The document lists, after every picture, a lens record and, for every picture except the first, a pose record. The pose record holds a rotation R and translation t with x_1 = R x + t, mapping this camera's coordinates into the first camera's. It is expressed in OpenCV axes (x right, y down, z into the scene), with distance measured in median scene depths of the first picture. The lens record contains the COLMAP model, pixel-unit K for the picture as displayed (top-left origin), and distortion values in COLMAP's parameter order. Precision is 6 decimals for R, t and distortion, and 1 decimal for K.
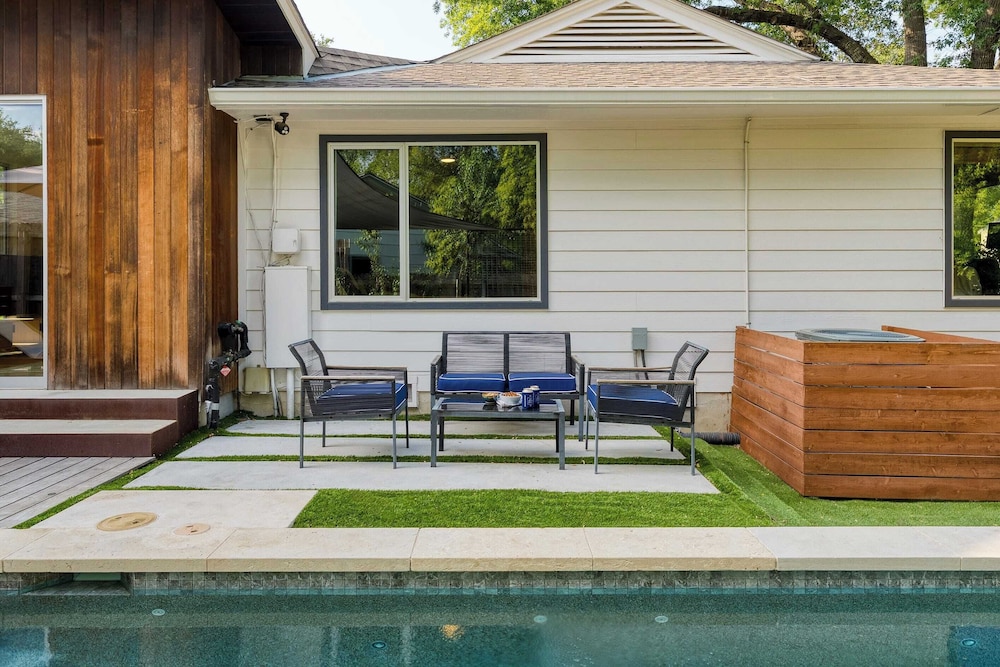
lens RADIAL K [[699.6, 0, 499.8], [0, 699.6, 281.8], [0, 0, 1]] dist [0.003487, 0.001320]
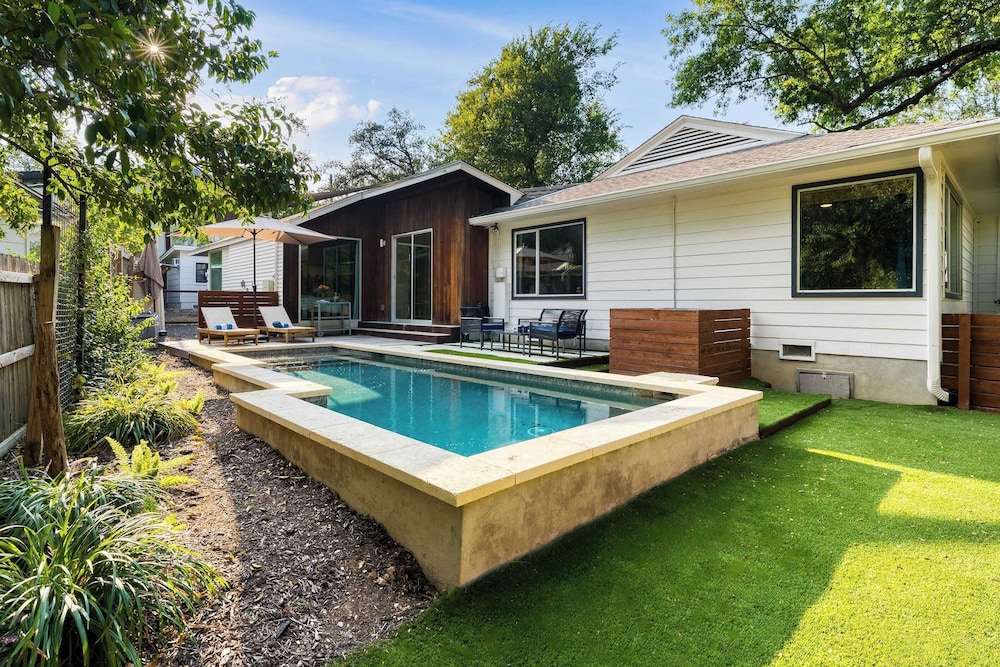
lens RADIAL K [[504.9, 0, 499.1], [0, 504.9, 321.0], [0, 0, 1]] dist [0.000235, 0.000164]
pose [[0.689119, 0.028012, -0.724107, 1.156680], [-0.003759, 0.999377, 0.035083, 0.059639], [0.724638, -0.021455, 0.688795, -0.309334]]
